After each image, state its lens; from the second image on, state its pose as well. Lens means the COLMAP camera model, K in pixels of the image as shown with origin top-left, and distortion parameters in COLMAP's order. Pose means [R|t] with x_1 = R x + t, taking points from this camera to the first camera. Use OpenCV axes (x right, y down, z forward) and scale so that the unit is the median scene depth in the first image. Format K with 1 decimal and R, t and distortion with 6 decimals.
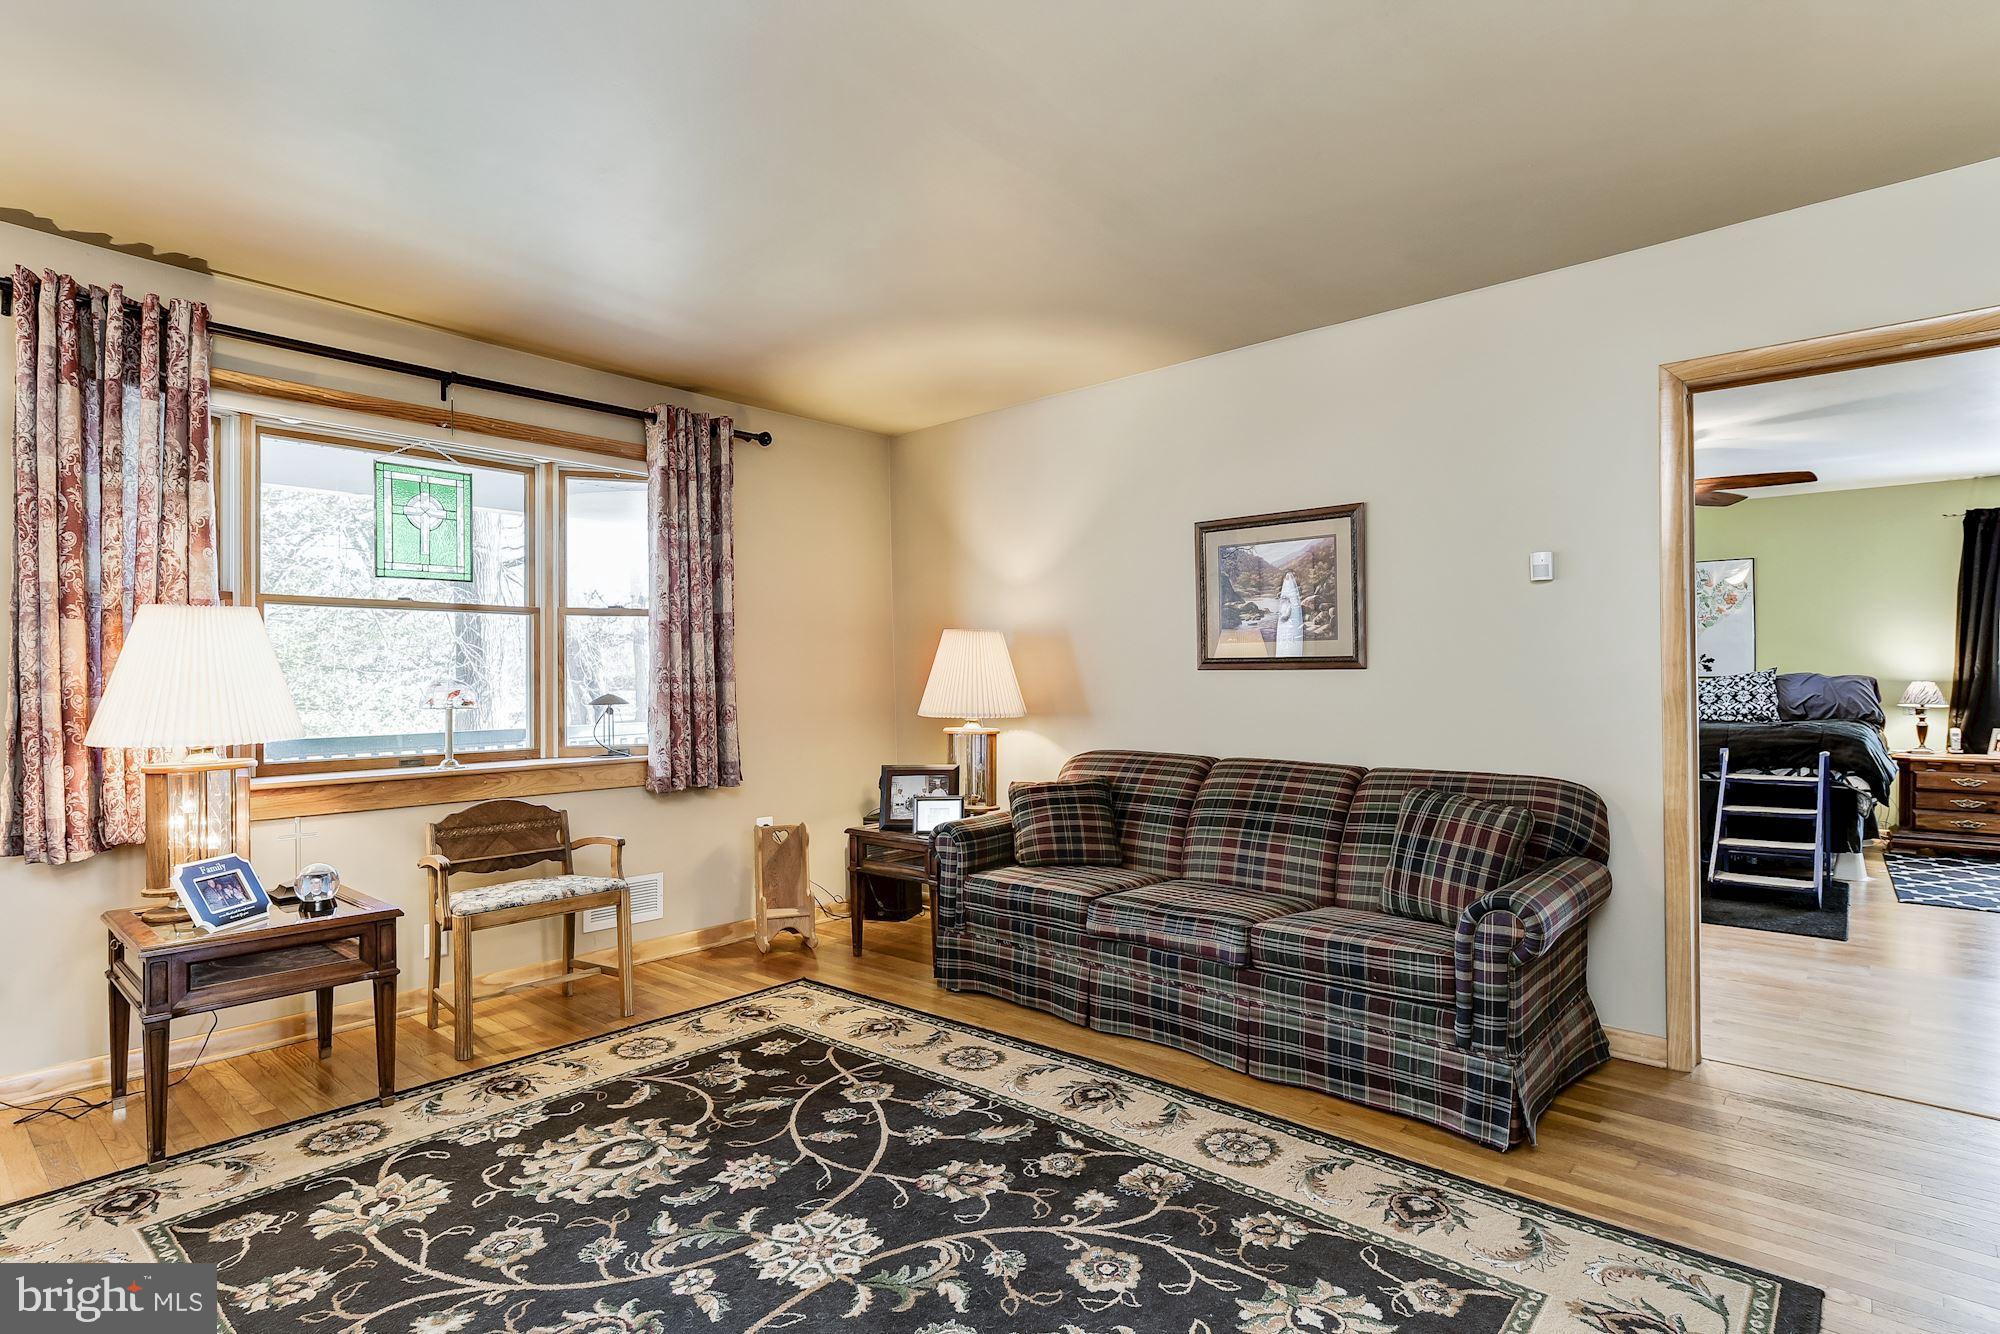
lens RADIAL K [[1001.9, 0, 1001.3], [0, 1001.9, 671.8], [0, 0, 1]] dist [-0.019334, 0.011381]
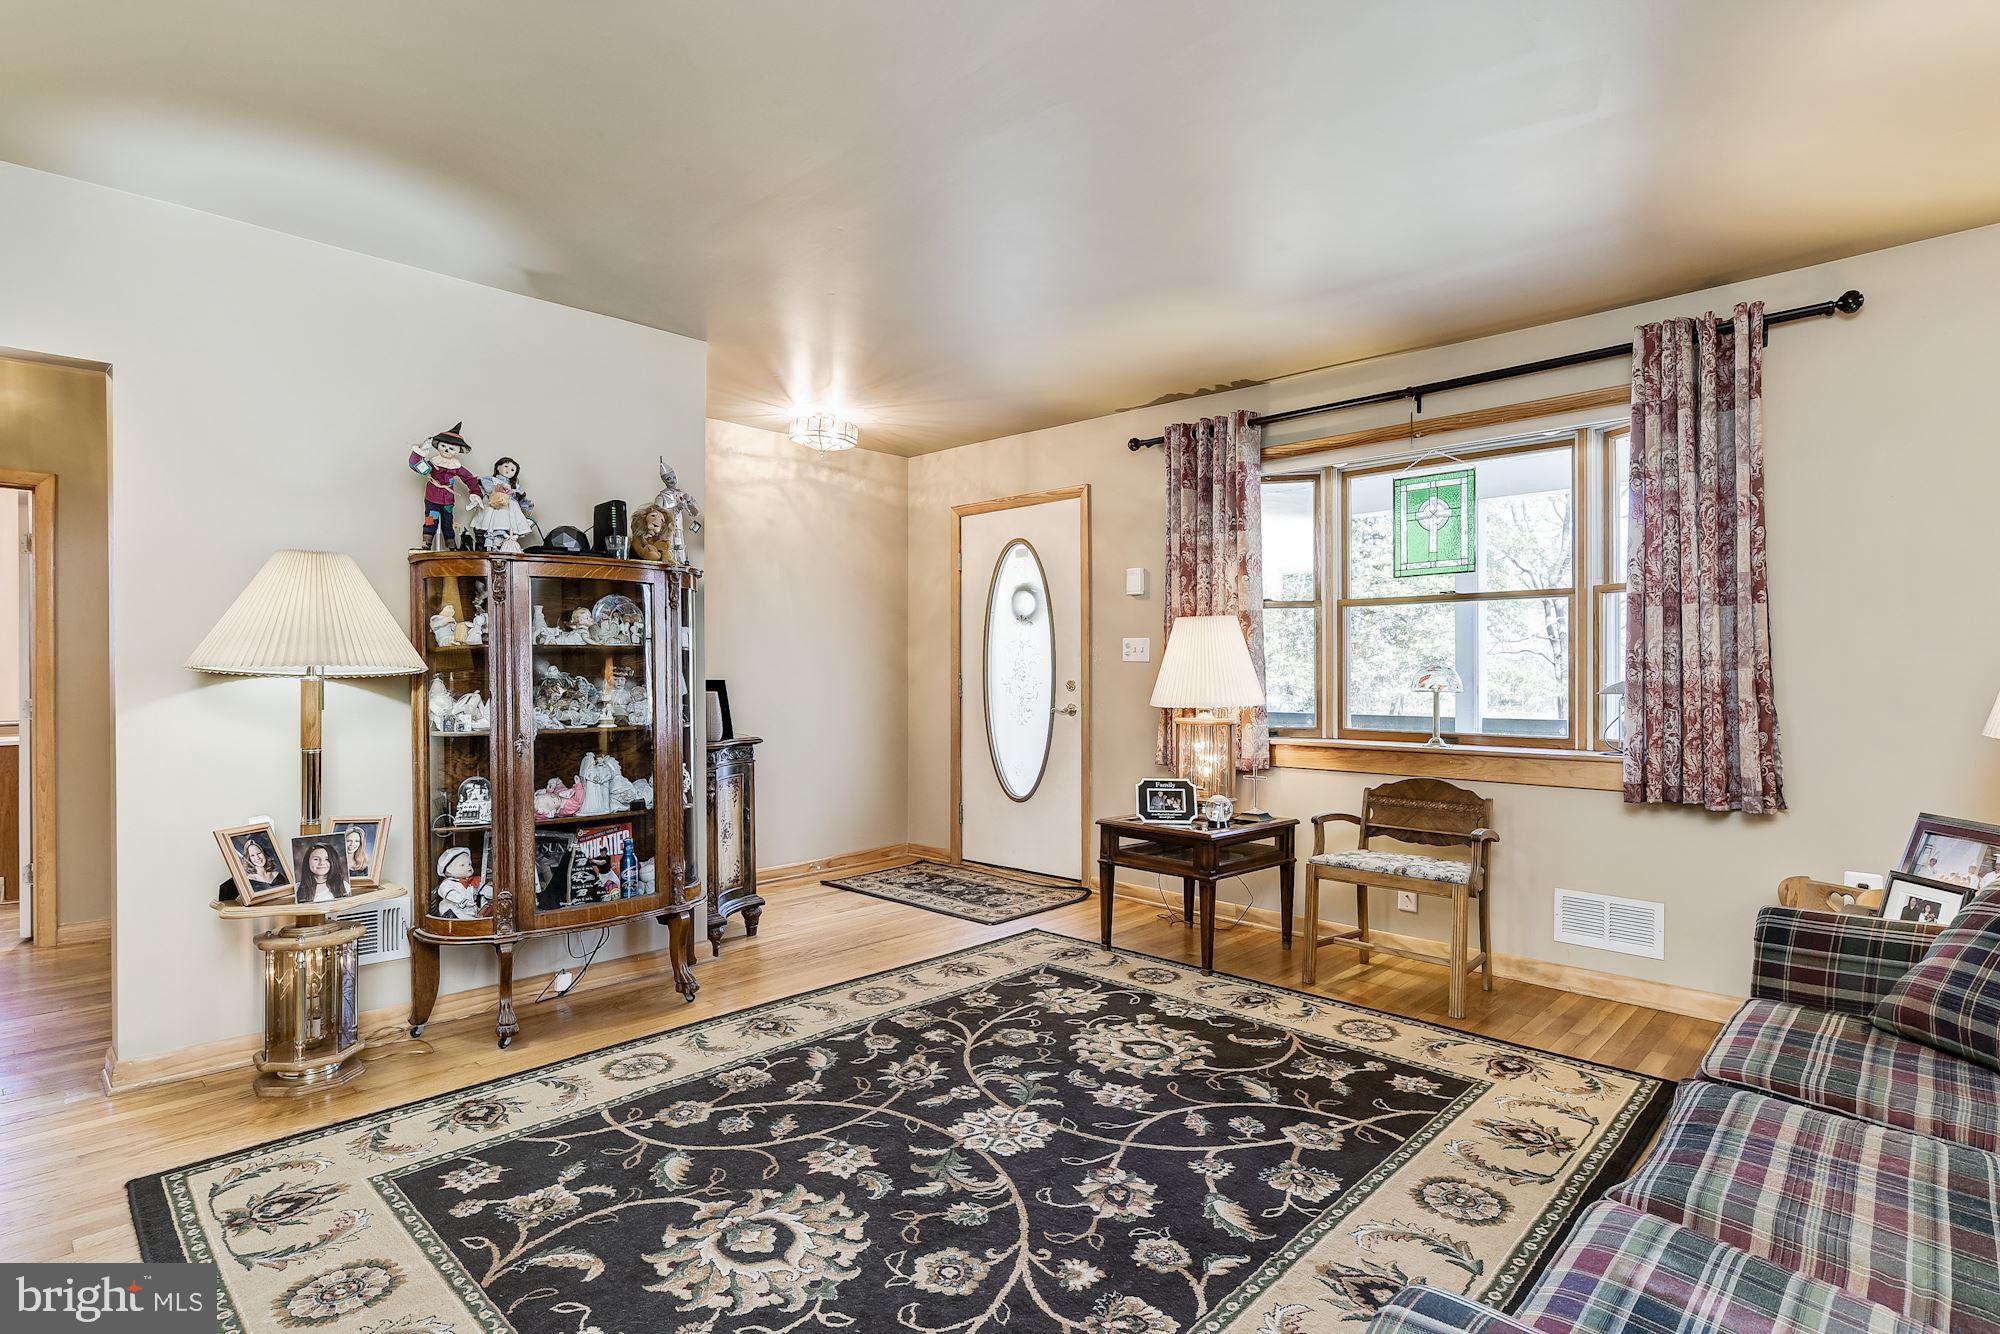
lens RADIAL K [[1001.9, 0, 1001.3], [0, 1001.9, 671.8], [0, 0, 1]] dist [-0.019334, 0.011381]
pose [[-0.056234, 0.009987, -0.998368, 0.780371], [0.009682, 0.999908, 0.009457, 0.000569], [0.998371, -0.009134, -0.056326, 0.806720]]
